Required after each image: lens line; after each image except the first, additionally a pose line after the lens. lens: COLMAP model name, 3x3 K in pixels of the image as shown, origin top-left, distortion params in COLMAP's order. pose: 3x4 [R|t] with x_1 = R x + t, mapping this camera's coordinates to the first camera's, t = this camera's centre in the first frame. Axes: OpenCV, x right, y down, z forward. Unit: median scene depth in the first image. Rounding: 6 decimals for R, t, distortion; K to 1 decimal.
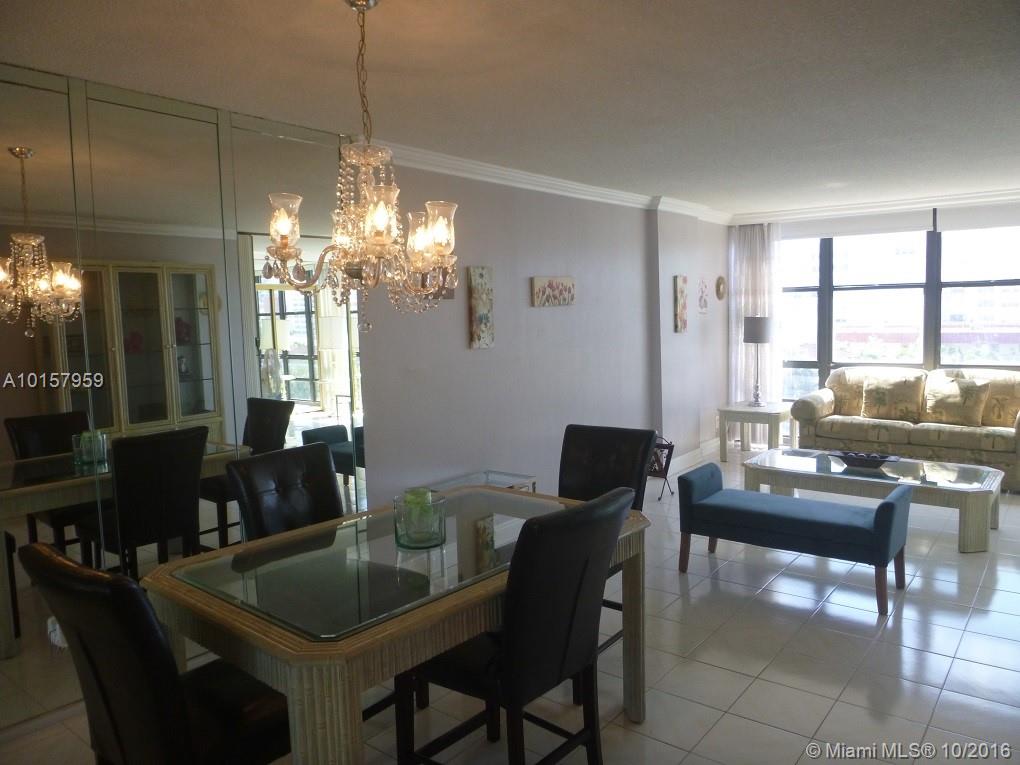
lens RADIAL K [[737.0, 0, 506.8], [0, 737.0, 381.0], [0, 0, 1]] dist [-0.043919, 0.005231]
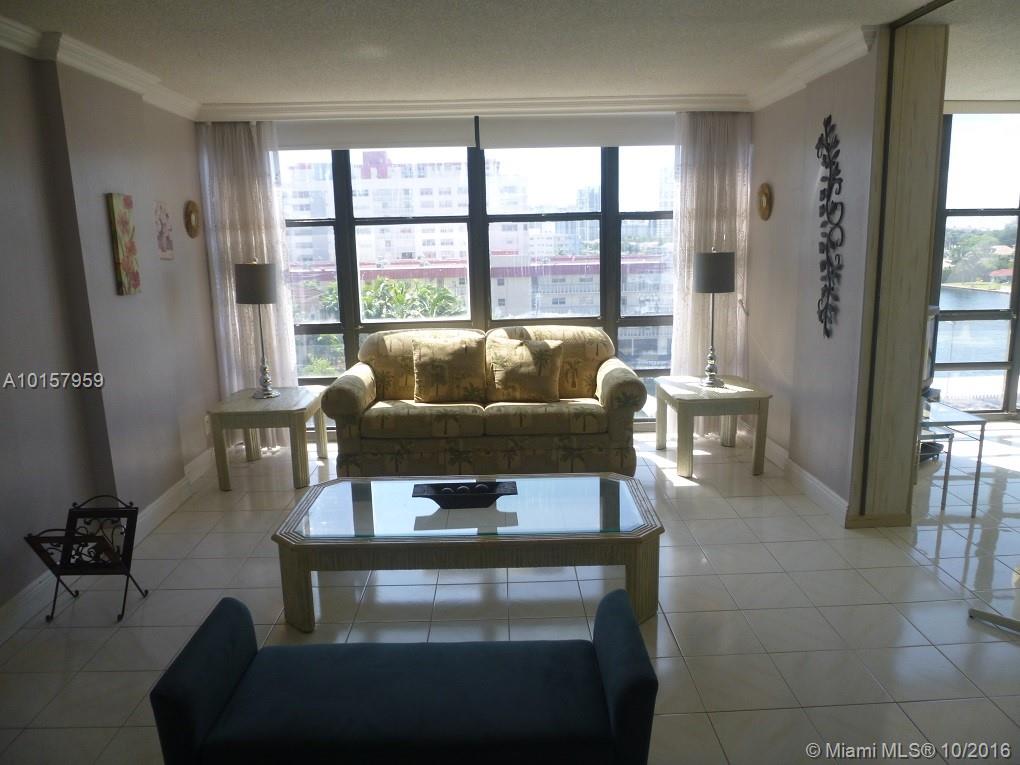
lens RADIAL K [[737.0, 0, 511.9], [0, 737.0, 381.4], [0, 0, 1]] dist [-0.043919, 0.005231]
pose [[0.766914, -0.114354, 0.631479, 0.098482], [0.062702, 0.992640, 0.103605, -0.038720], [-0.638679, -0.039861, 0.768440, 0.368008]]
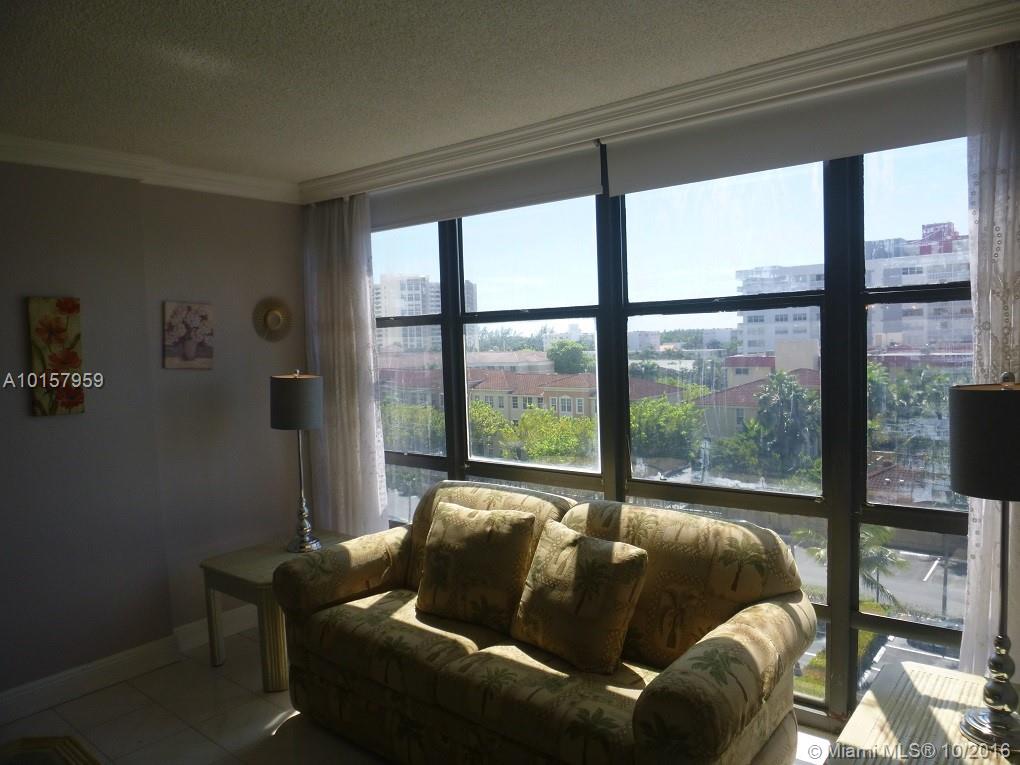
lens RADIAL K [[737.0, 0, 505.6], [0, 737.0, 384.3], [0, 0, 1]] dist [-0.043919, 0.005231]
pose [[0.999782, -0.006402, -0.019898, 0.533403], [0.005833, 0.999576, -0.028515, -0.071191], [0.020072, 0.028393, 0.999395, 0.529385]]
